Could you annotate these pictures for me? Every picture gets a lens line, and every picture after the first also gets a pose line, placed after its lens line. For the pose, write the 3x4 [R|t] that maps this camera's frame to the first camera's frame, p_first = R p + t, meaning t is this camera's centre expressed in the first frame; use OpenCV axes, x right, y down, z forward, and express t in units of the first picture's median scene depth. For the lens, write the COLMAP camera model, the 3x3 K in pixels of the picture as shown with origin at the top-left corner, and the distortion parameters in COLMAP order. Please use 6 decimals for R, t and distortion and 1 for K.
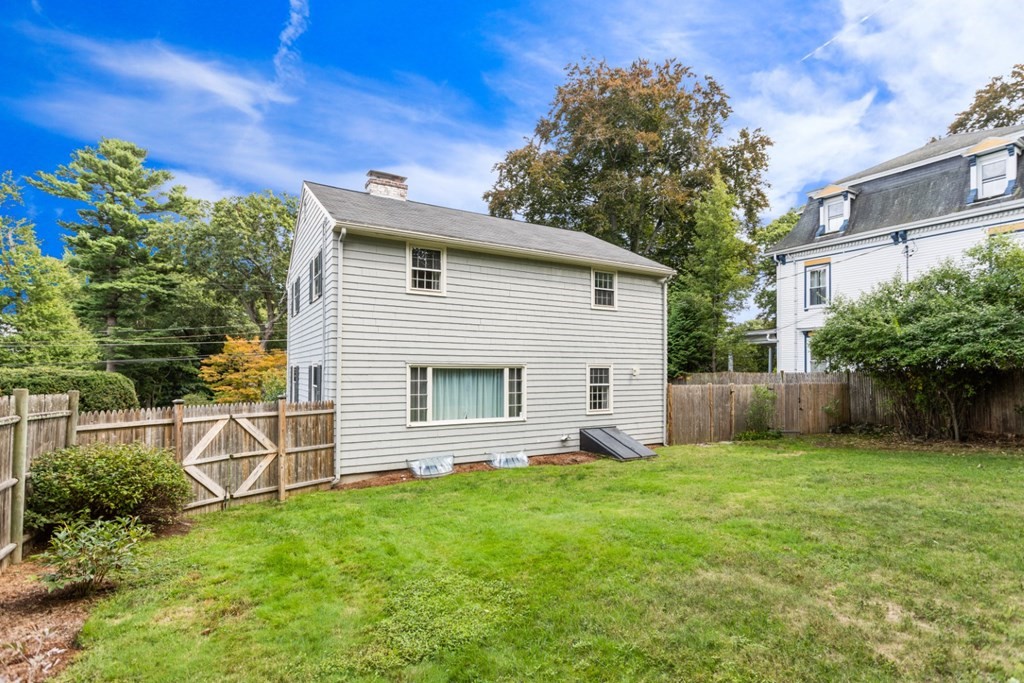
lens RADIAL K [[492.7, 0, 498.8], [0, 492.7, 364.5], [0, 0, 1]] dist [0.004824, 0.001752]
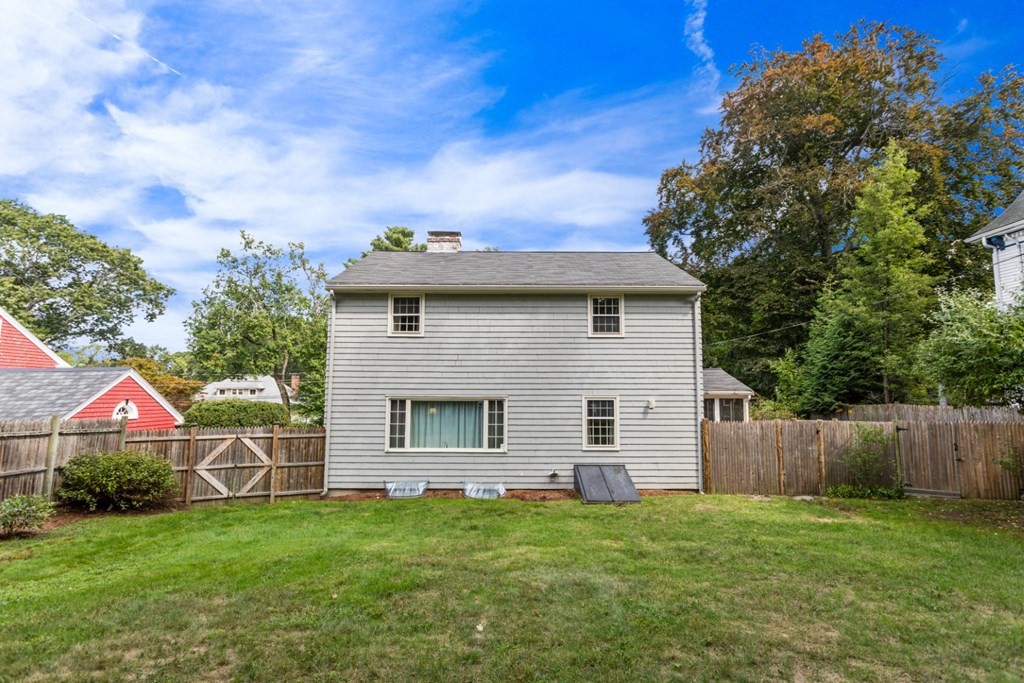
lens RADIAL K [[492.7, 0, 514.3], [0, 492.7, 348.2], [0, 0, 1]] dist [0.004824, 0.001752]
pose [[0.868917, -0.049289, -0.492498, 0.625768], [0.005451, 0.995922, -0.090055, -0.009045], [0.494929, 0.075566, 0.865642, 0.127487]]
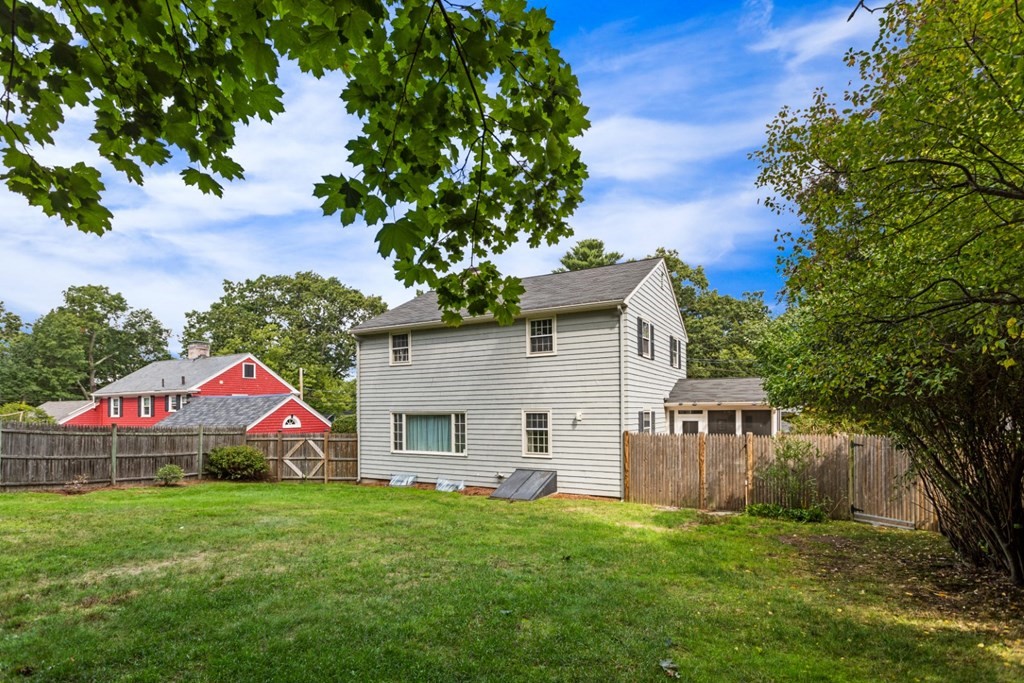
lens RADIAL K [[492.7, 0, 502.4], [0, 492.7, 410.3], [0, 0, 1]] dist [0.004824, 0.001752]
pose [[0.526849, -0.008439, -0.849917, 1.247579], [0.018042, 0.999836, 0.001257, -0.001517], [0.849767, -0.015997, 0.526915, 0.465127]]
